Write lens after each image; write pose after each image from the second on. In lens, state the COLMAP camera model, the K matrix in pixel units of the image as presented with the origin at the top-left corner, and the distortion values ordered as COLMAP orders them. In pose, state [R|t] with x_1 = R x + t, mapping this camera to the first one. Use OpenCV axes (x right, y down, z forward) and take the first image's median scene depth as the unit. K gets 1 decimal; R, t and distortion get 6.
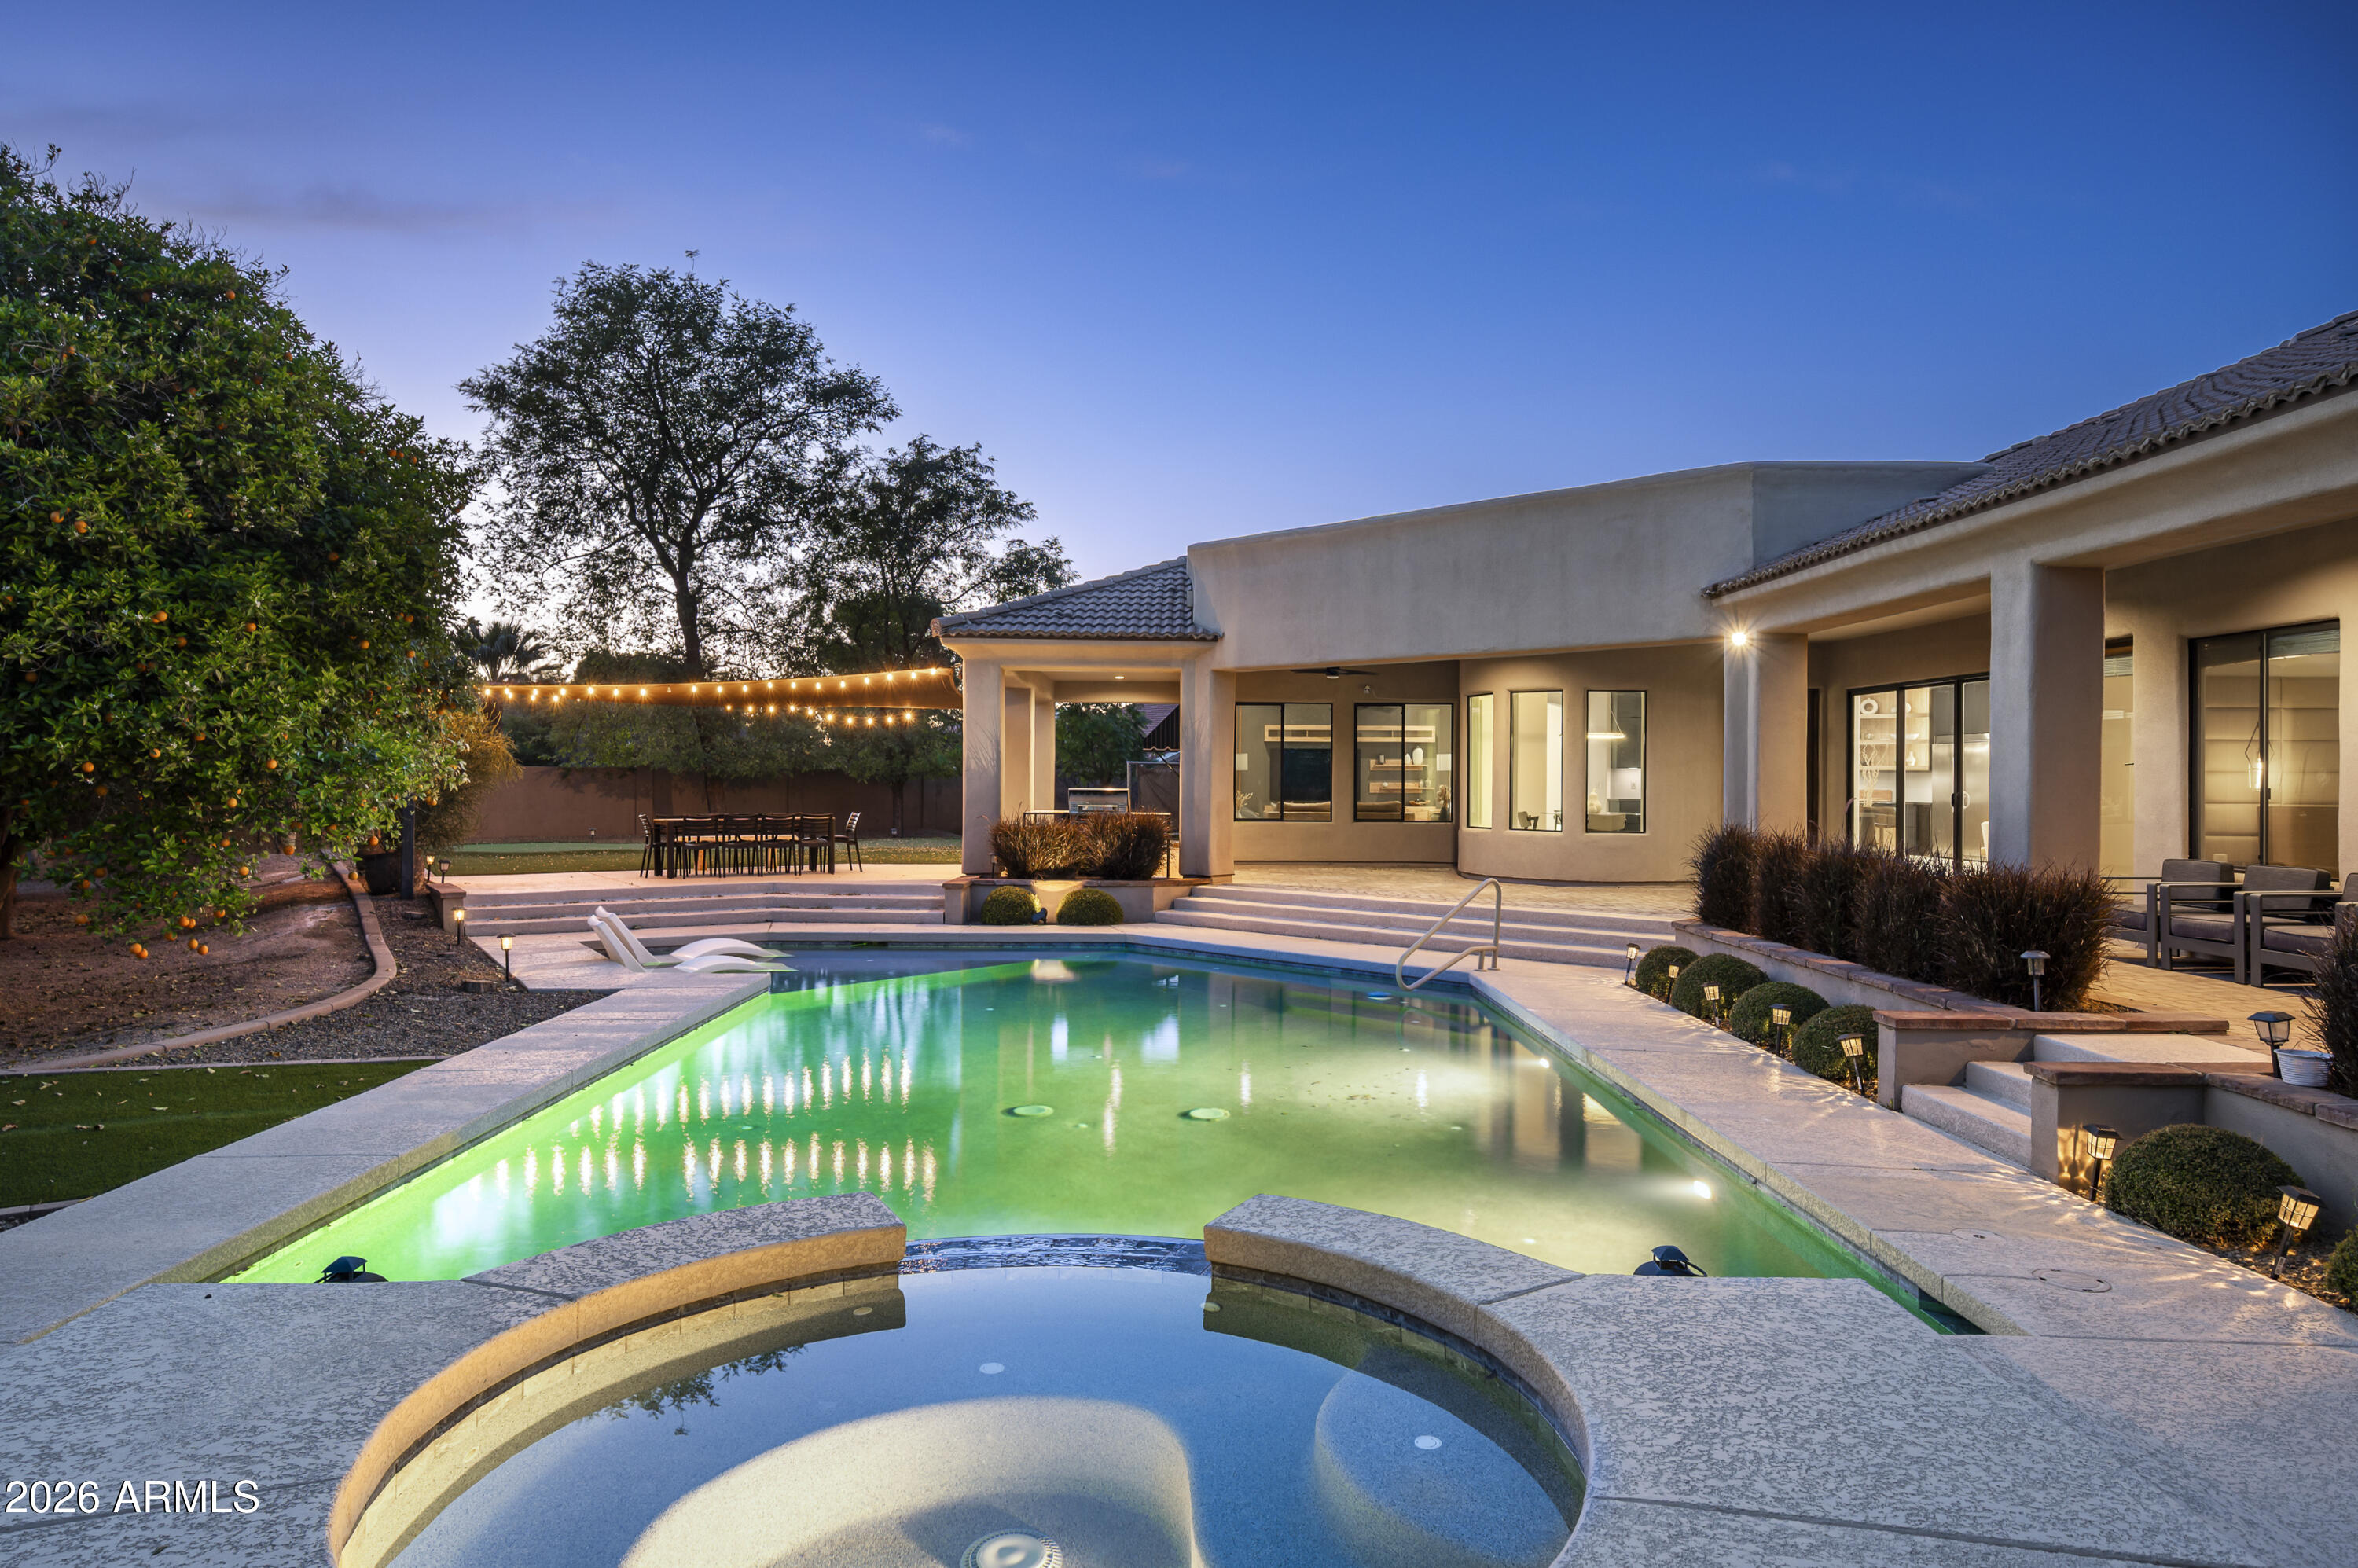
lens RADIAL K [[1461.5, 0, 1175.0], [0, 1461.5, 792.3], [0, 0, 1]] dist [-0.001161, -0.000068]
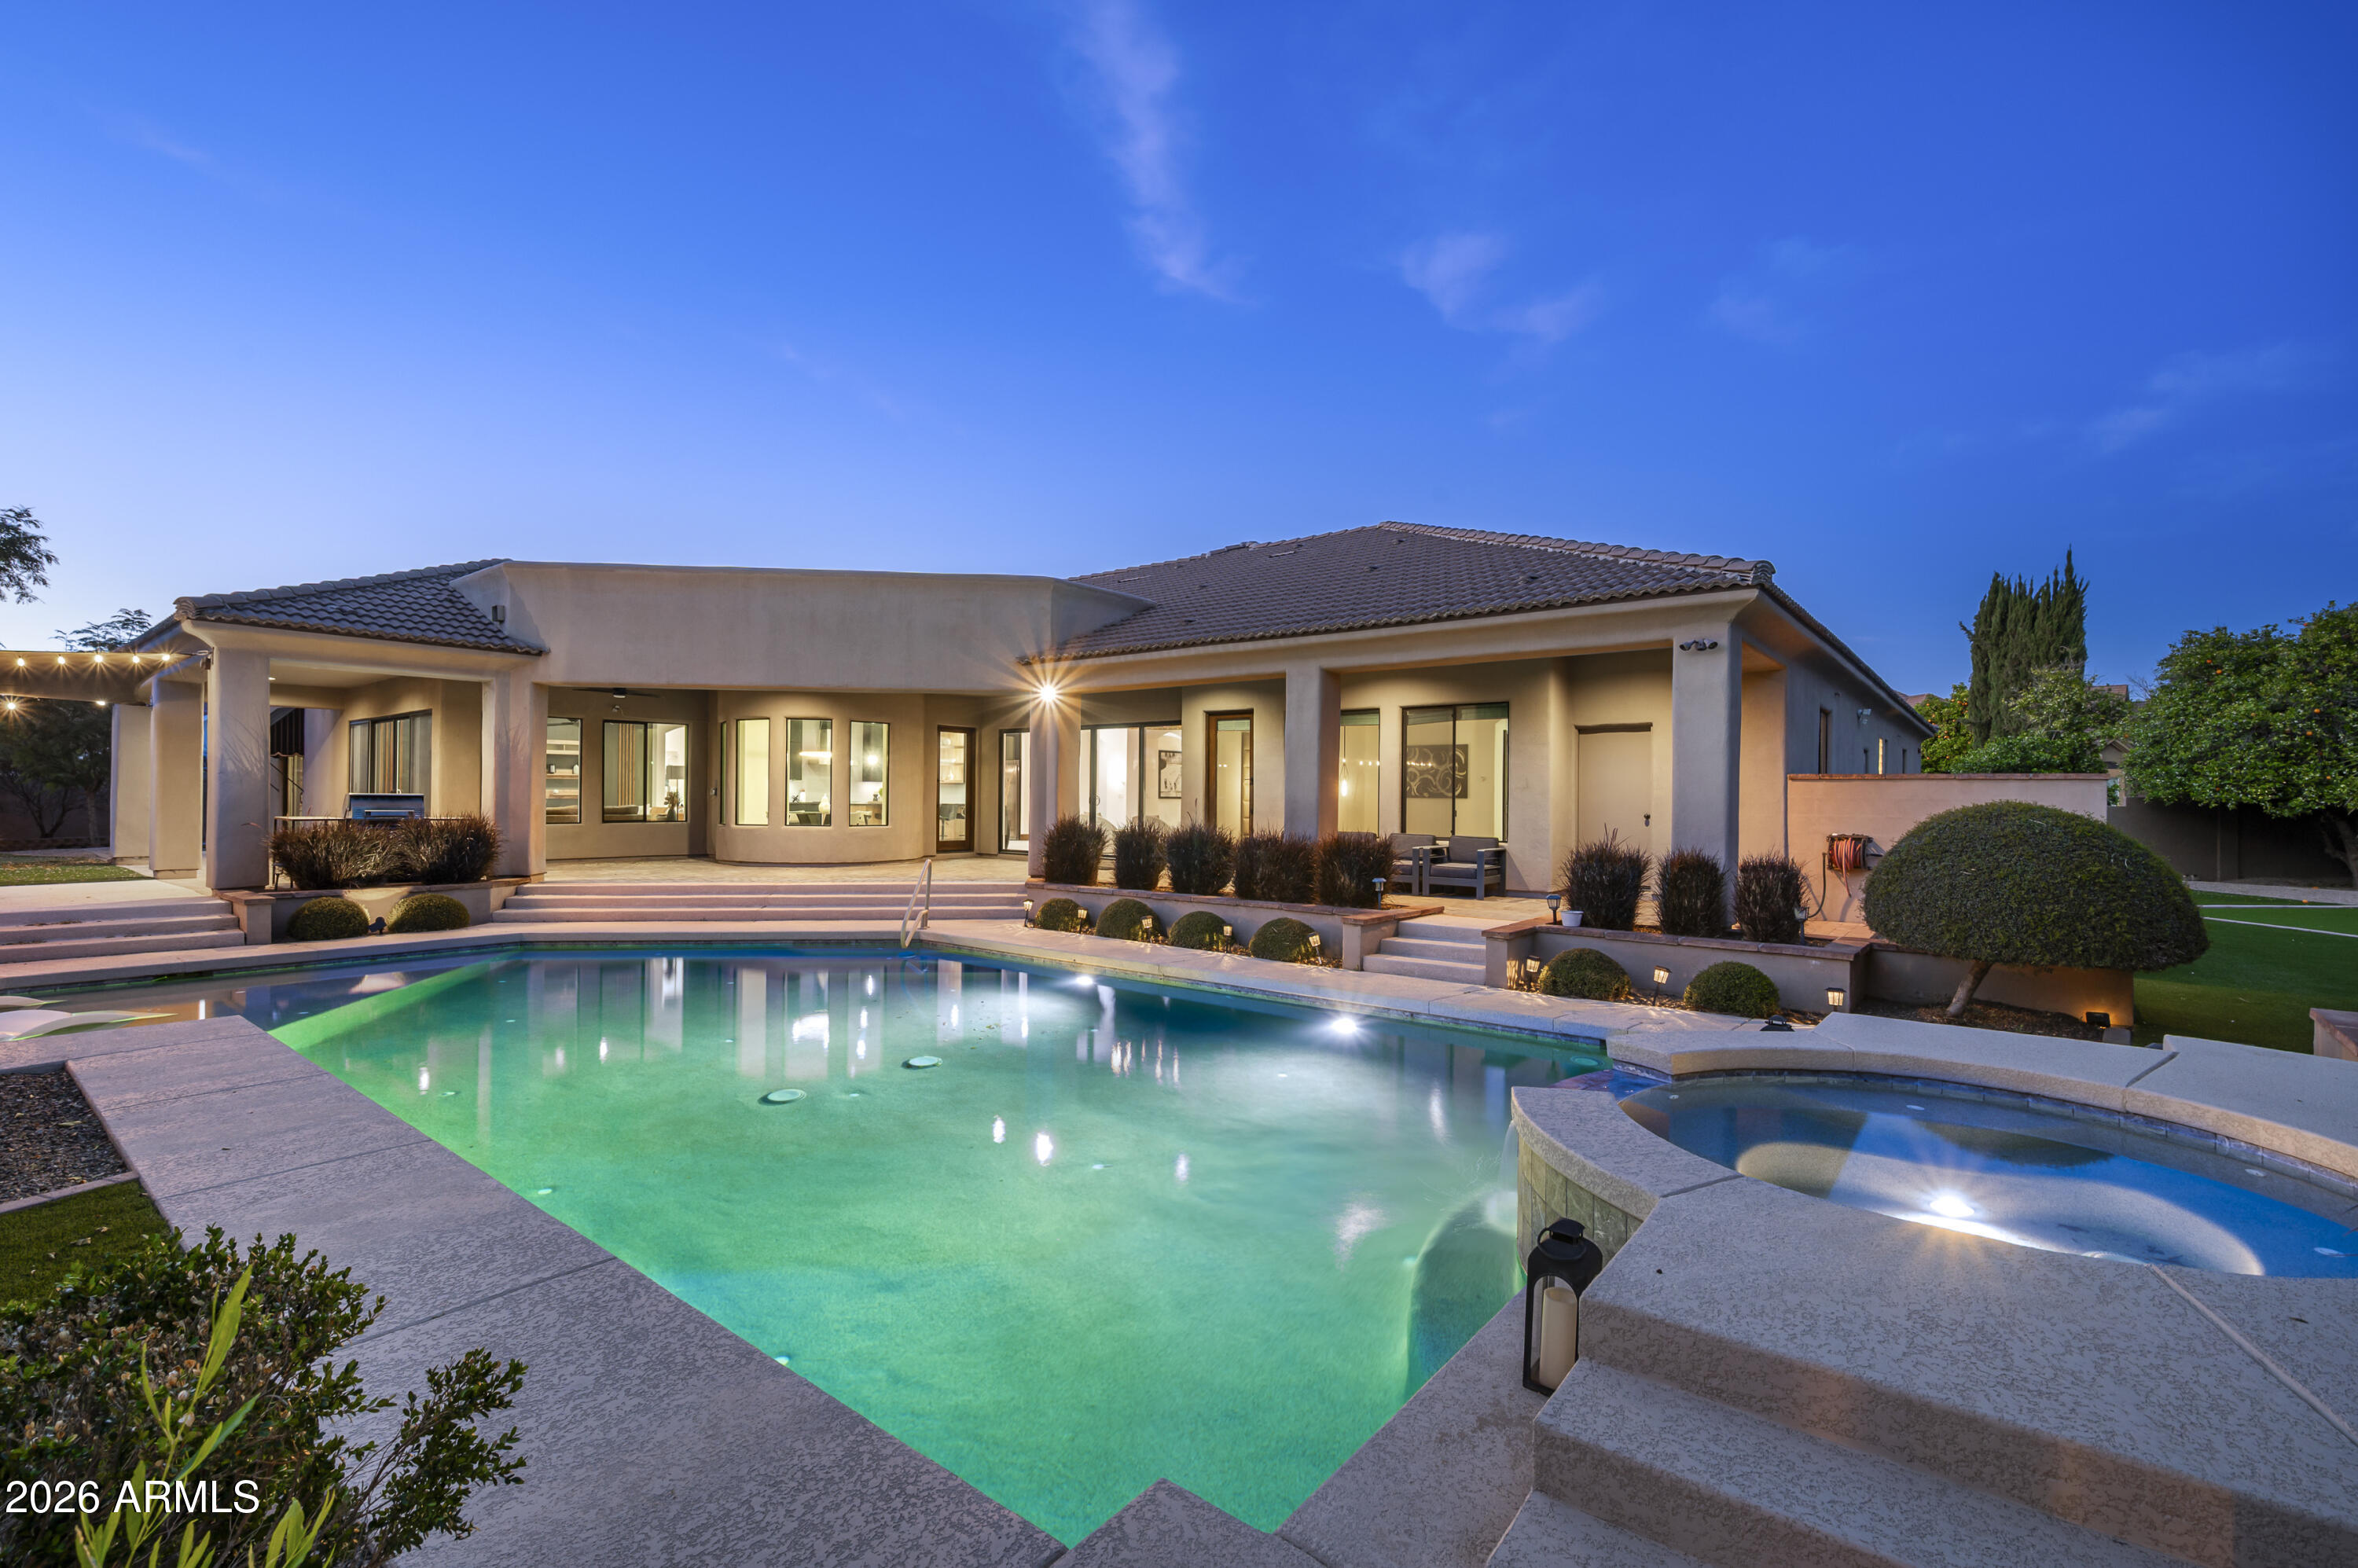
lens RADIAL K [[1055.8, 0, 1173.8], [0, 1055.8, 800.4], [0, 0, 1]] dist [-0.000332, -0.000031]
pose [[0.642842, -0.003556, 0.765991, -0.271026], [0.003109, 0.999993, 0.002033, 0.002656], [-0.765993, 0.001074, 0.642848, 0.147690]]
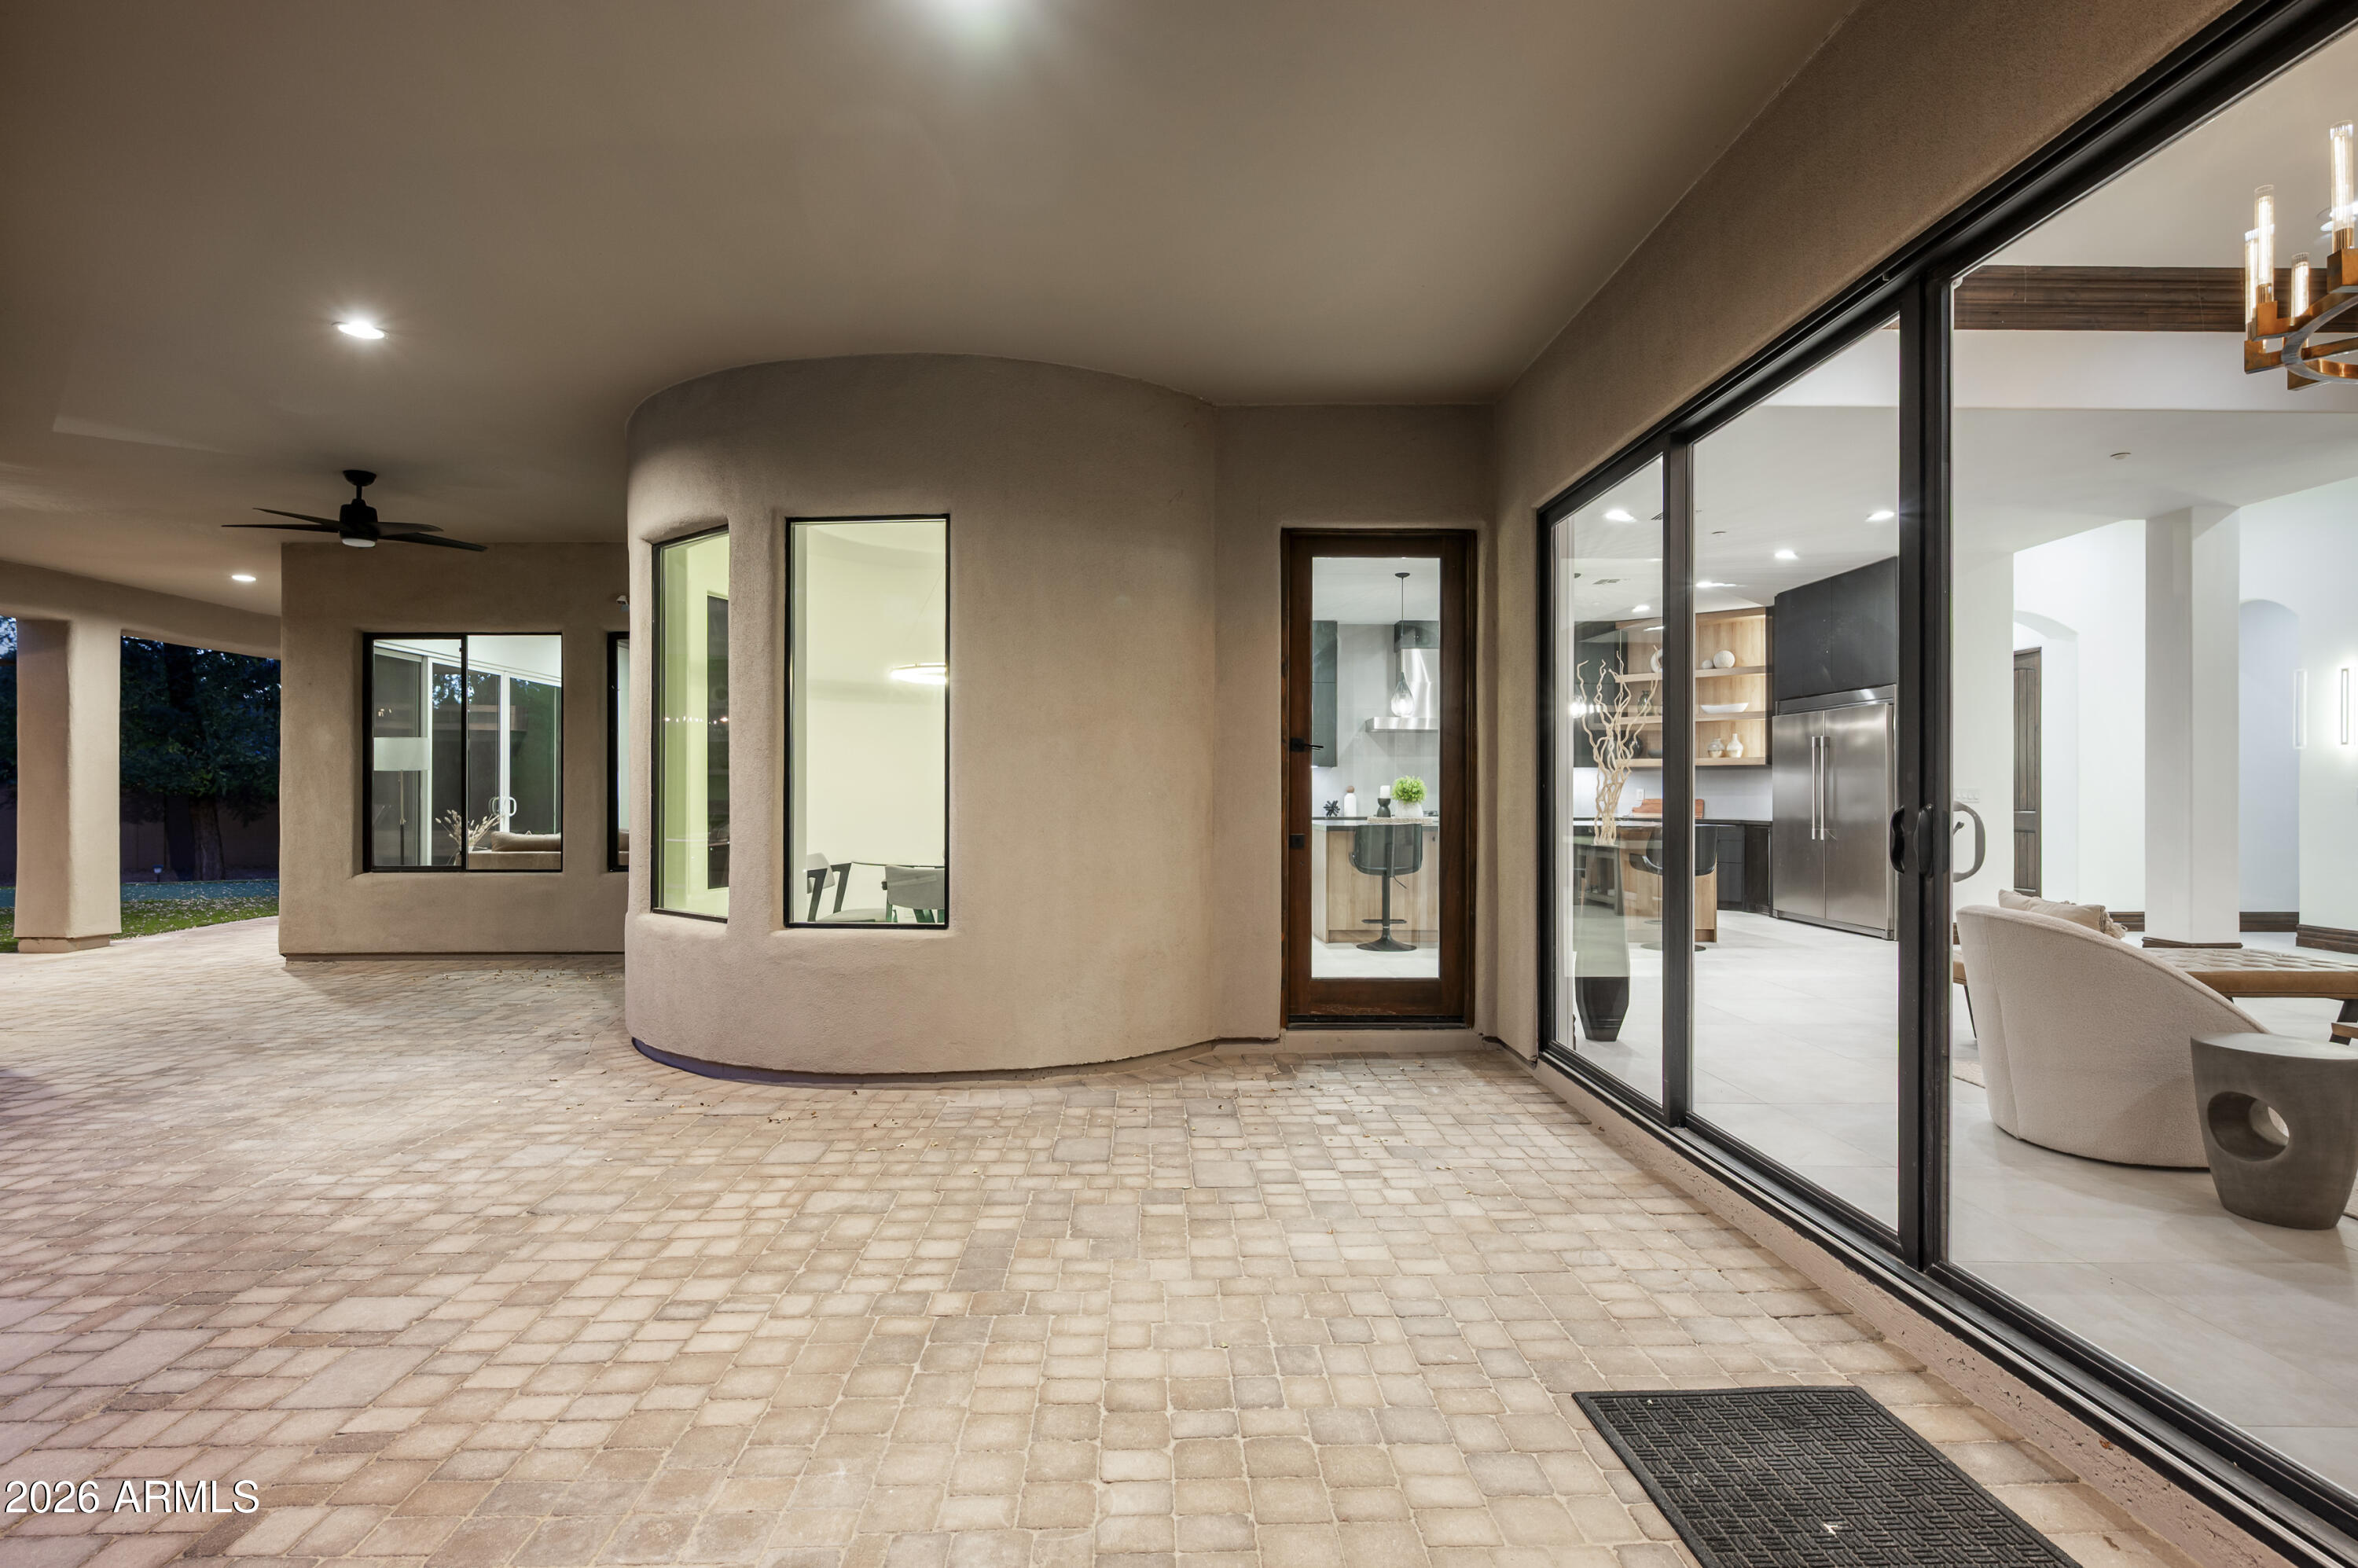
lens RADIAL K [[1158.7, 0, 1176.8], [0, 1158.7, 806.9], [0, 0, 1]] dist [0.000113, -0.000012]
pose [[0.999765, -0.008053, 0.020130, 0.377025], [0.008018, 0.999966, 0.001814, -0.001485], [-0.020144, -0.001652, 0.999796, 0.732522]]
